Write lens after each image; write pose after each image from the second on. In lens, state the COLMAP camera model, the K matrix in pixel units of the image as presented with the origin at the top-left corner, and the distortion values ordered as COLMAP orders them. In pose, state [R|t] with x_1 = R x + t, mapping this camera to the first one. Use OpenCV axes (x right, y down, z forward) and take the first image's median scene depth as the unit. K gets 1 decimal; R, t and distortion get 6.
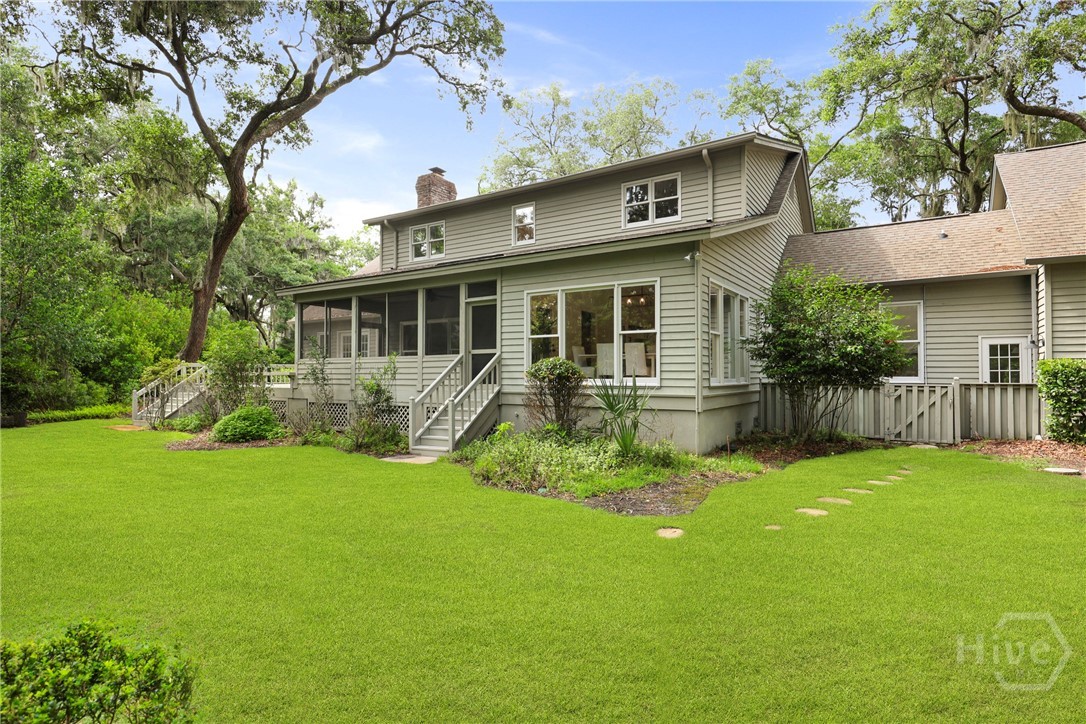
lens RADIAL K [[514.2, 0, 542.8], [0, 514.2, 365.8], [0, 0, 1]] dist [0.000499, 0.000695]
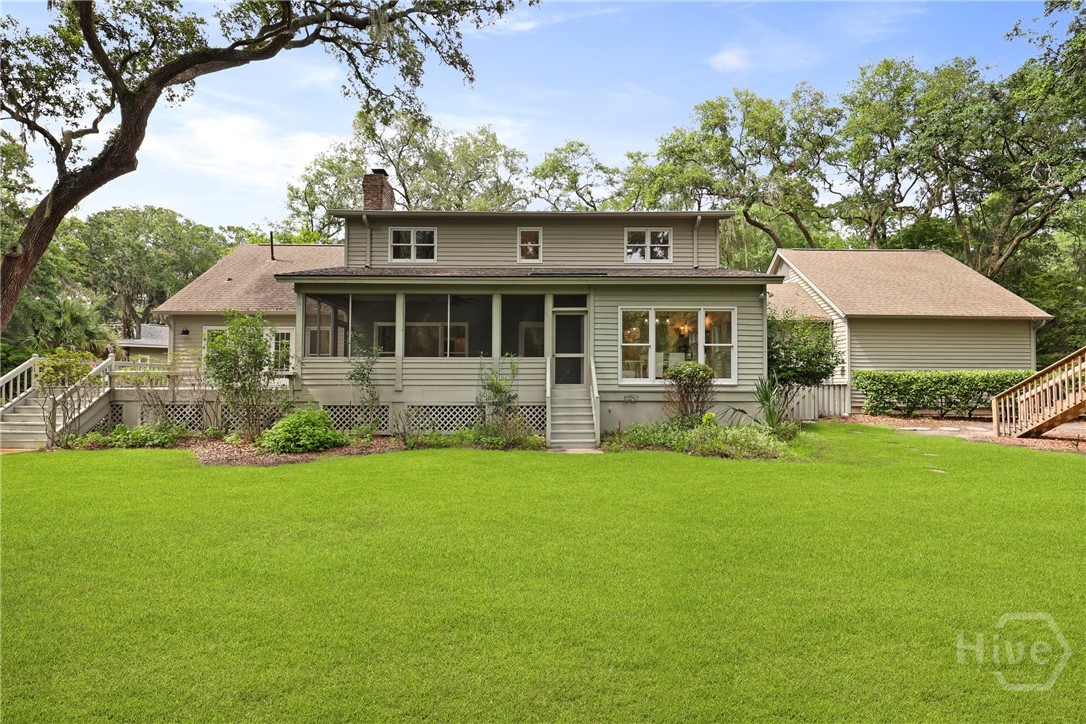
lens RADIAL K [[496.4, 0, 547.4], [0, 496.4, 340.7], [0, 0, 1]] dist [0.000475, -0.000298]
pose [[0.999987, -0.001796, -0.004667, 0.639978], [0.001636, 0.999417, -0.034101, 0.002164], [0.004726, 0.034093, 0.999407, 0.004490]]
